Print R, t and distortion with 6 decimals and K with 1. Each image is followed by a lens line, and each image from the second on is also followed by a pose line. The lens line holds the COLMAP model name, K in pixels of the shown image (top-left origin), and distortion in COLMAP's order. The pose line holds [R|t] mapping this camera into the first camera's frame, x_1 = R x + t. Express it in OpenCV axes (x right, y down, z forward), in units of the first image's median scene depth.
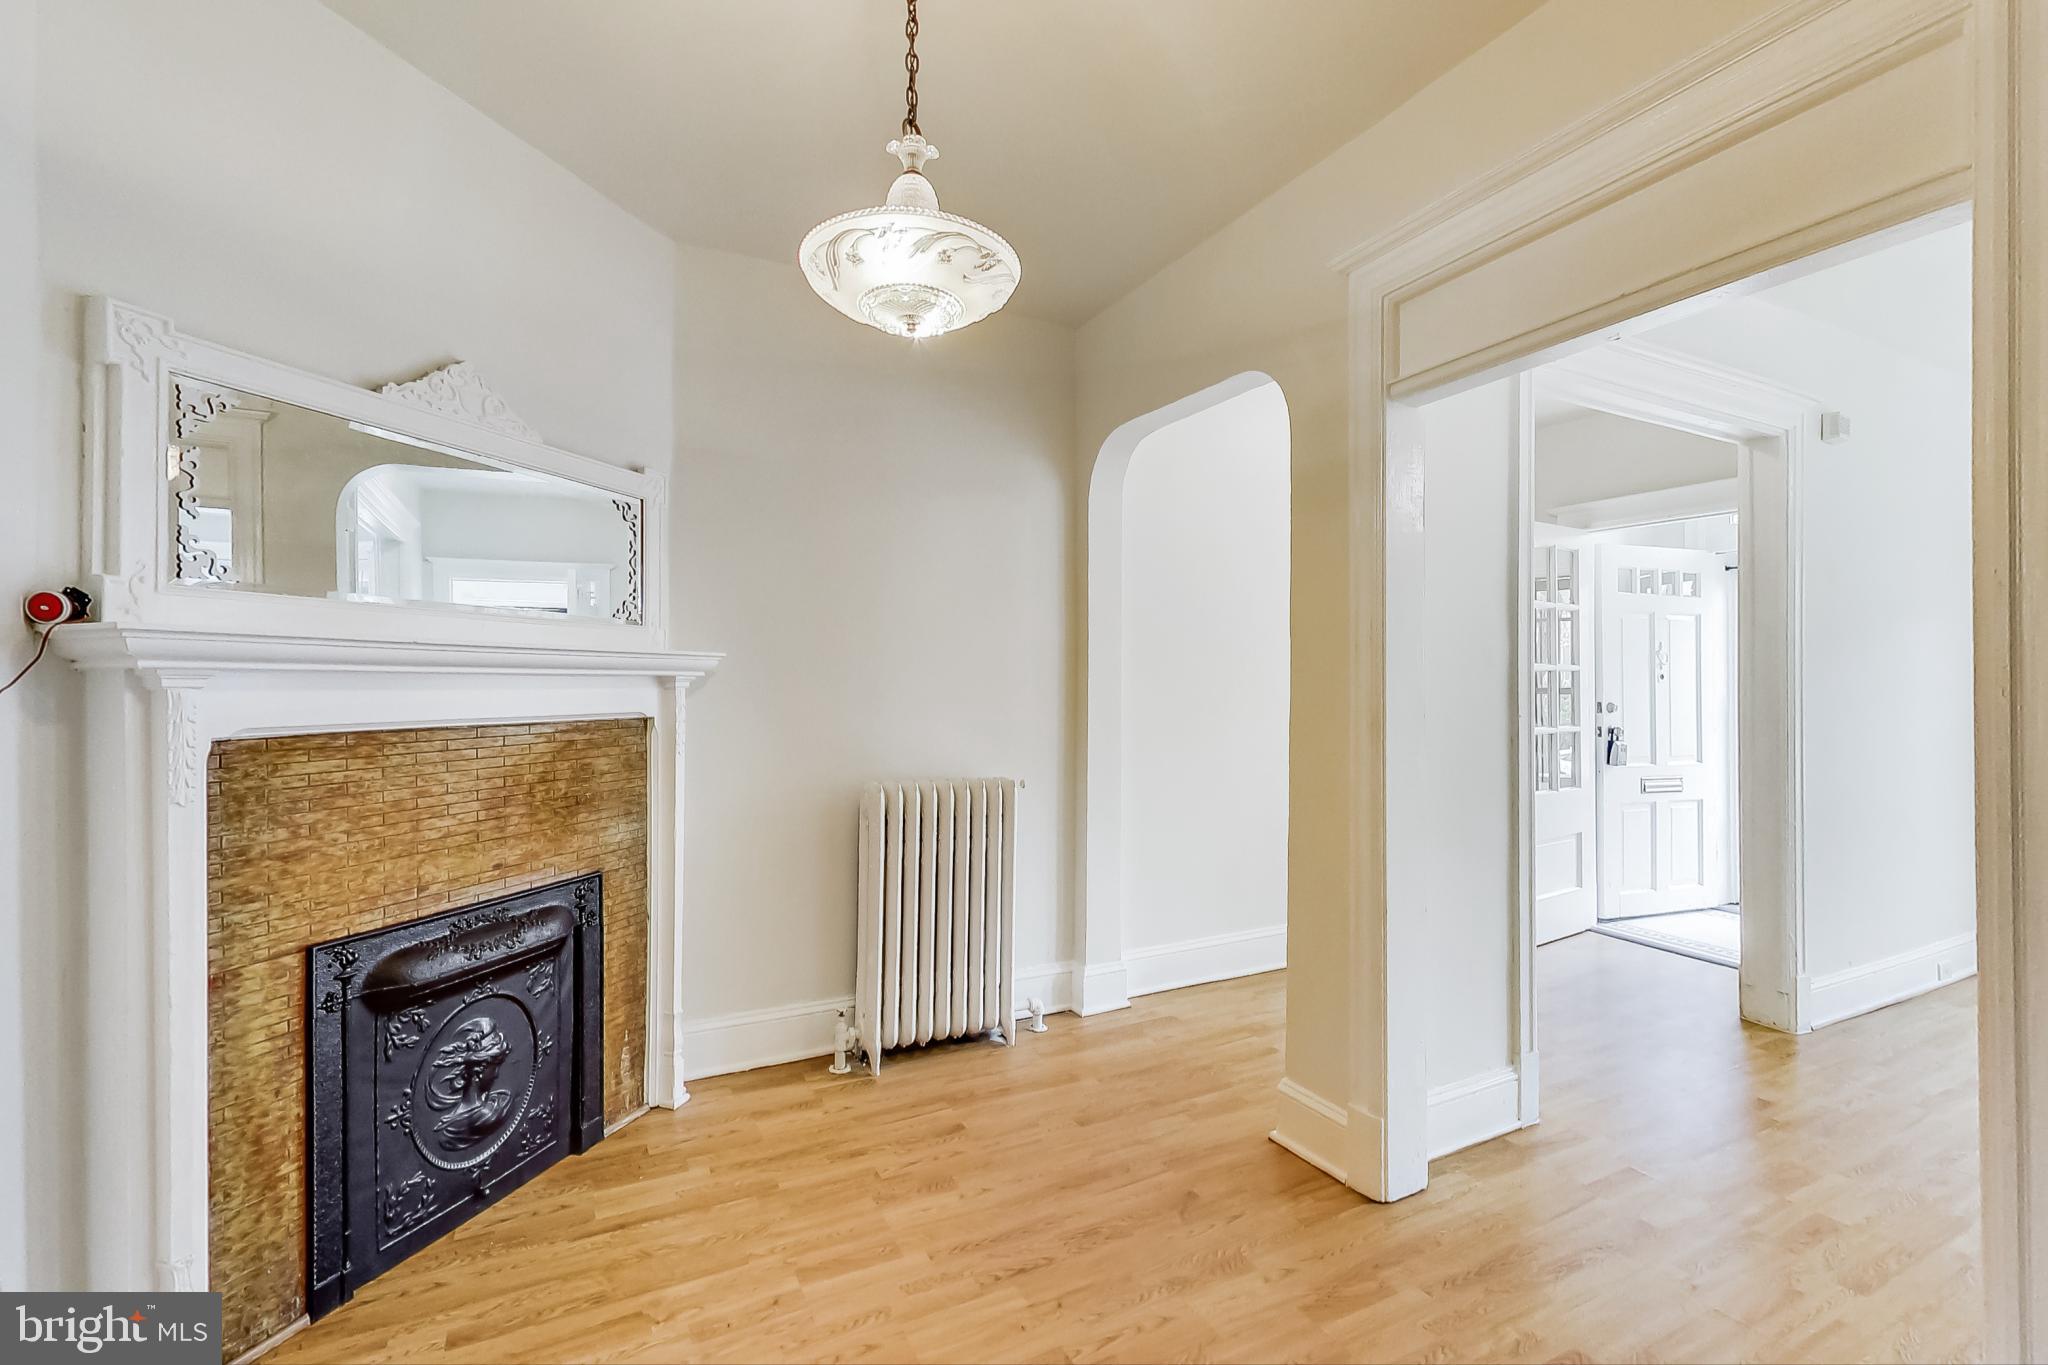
lens RADIAL K [[887.0, 0, 1032.9], [0, 887.0, 689.7], [0, 0, 1]] dist [-0.001657, -0.000241]
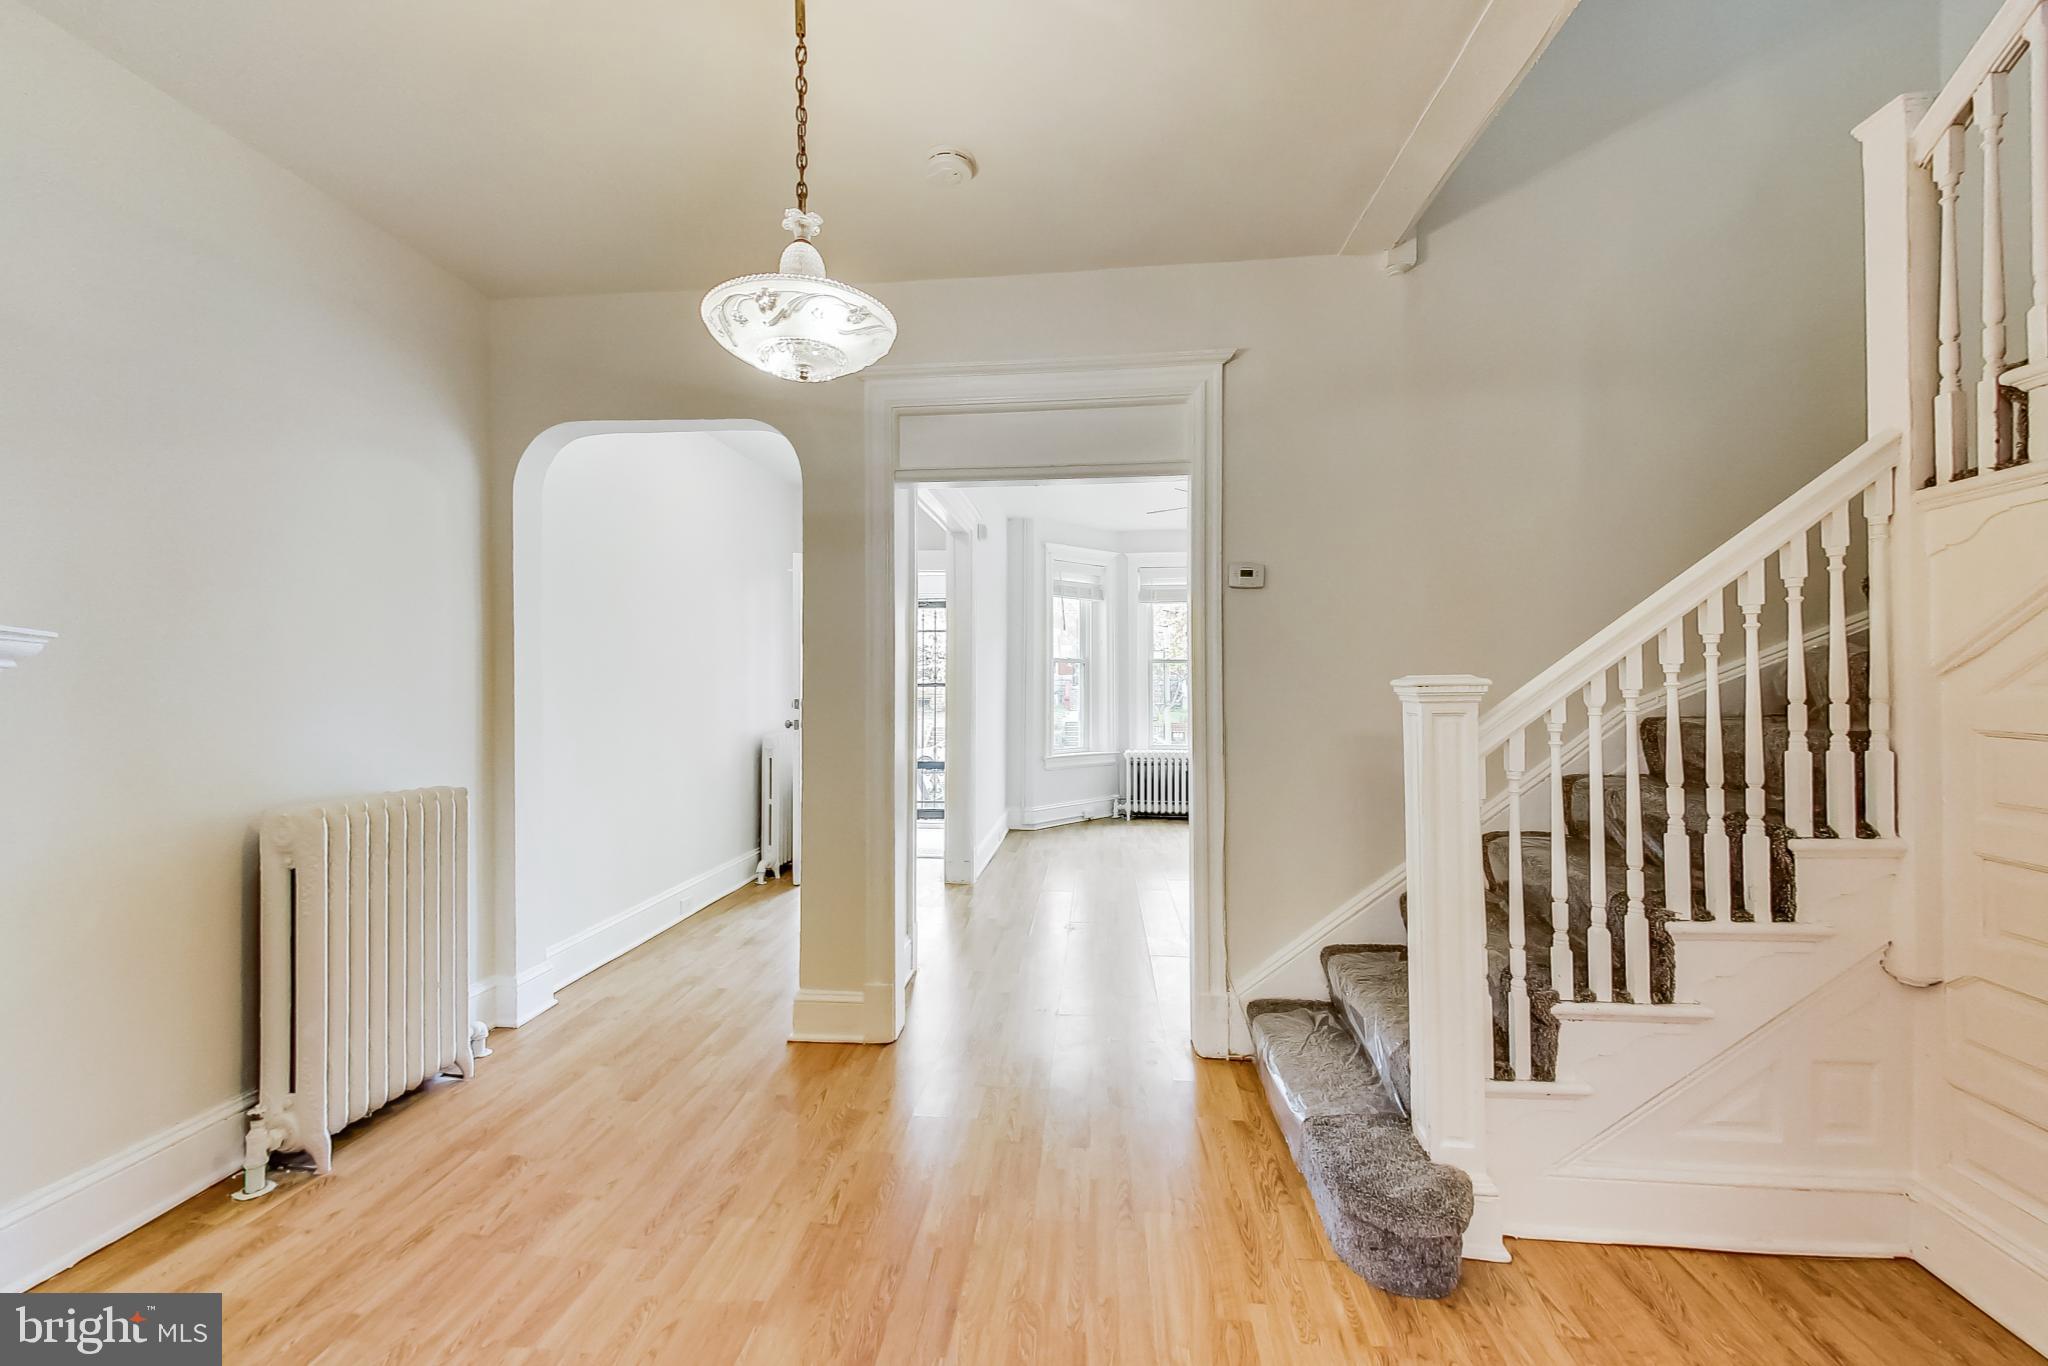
lens RADIAL K [[802.2, 0, 1011.8], [0, 802.2, 679.4], [0, 0, 1]] dist [0.002470, 0.000603]
pose [[0.556138, 0.004121, 0.831080, -0.571348], [0.002687, 0.999974, -0.006756, 0.003862], [-0.831086, 0.005990, 0.556112, 0.120230]]
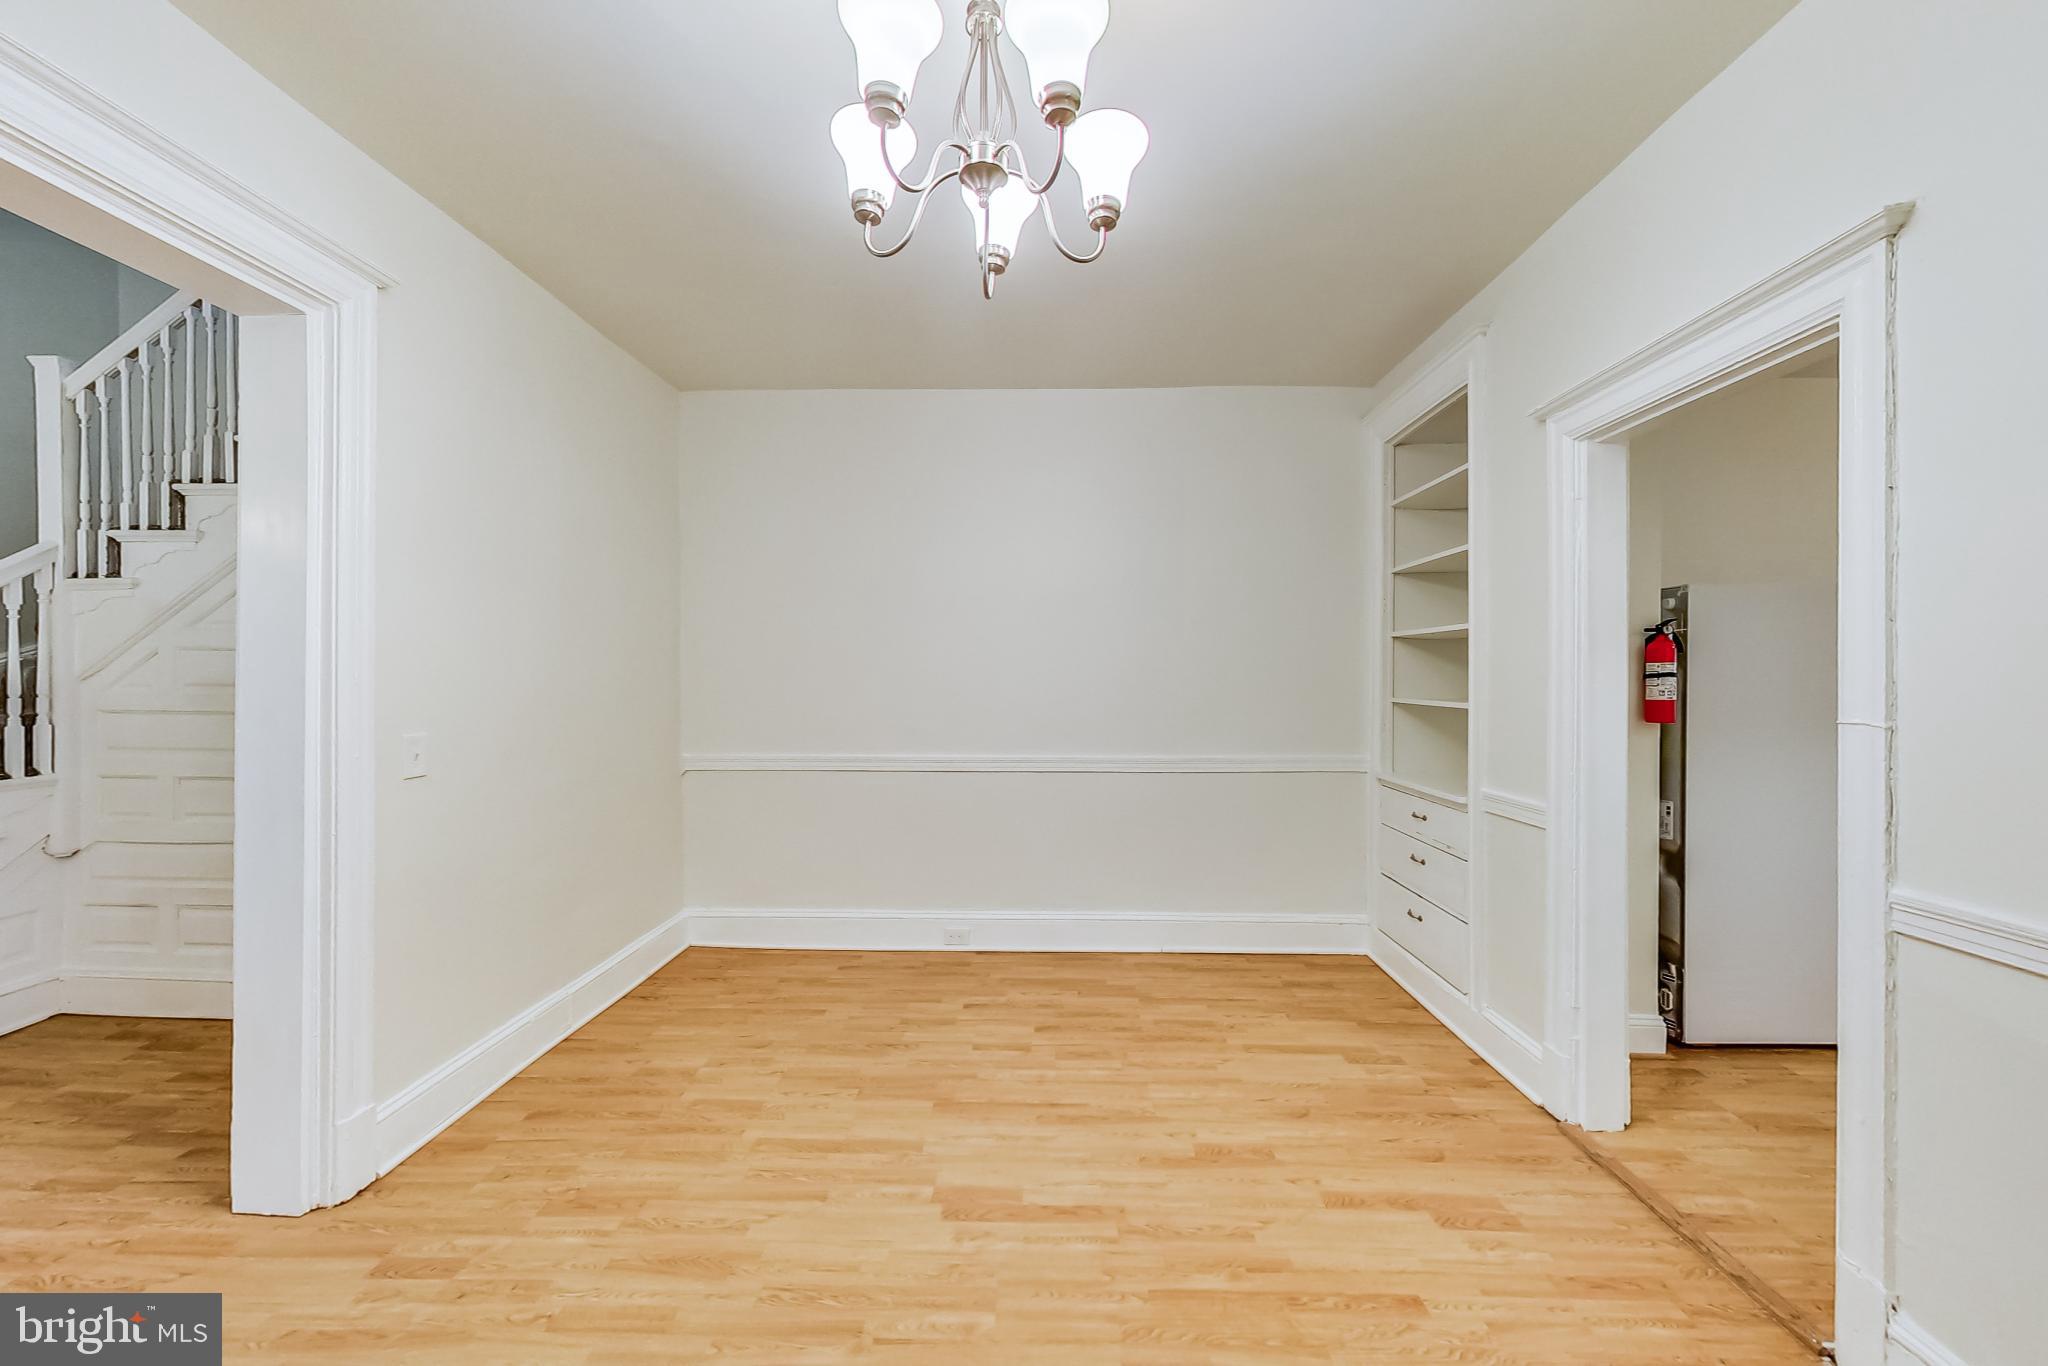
lens RADIAL K [[777.9, 0, 1024.2], [0, 777.9, 677.7], [0, 0, 1]] dist [0.011829, 0.000289]
pose [[-0.870205, 0.002674, 0.492682, -1.530410], [0.000716, 0.999991, -0.004162, -0.001946], [-0.492689, -0.003269, -0.870199, 0.200322]]
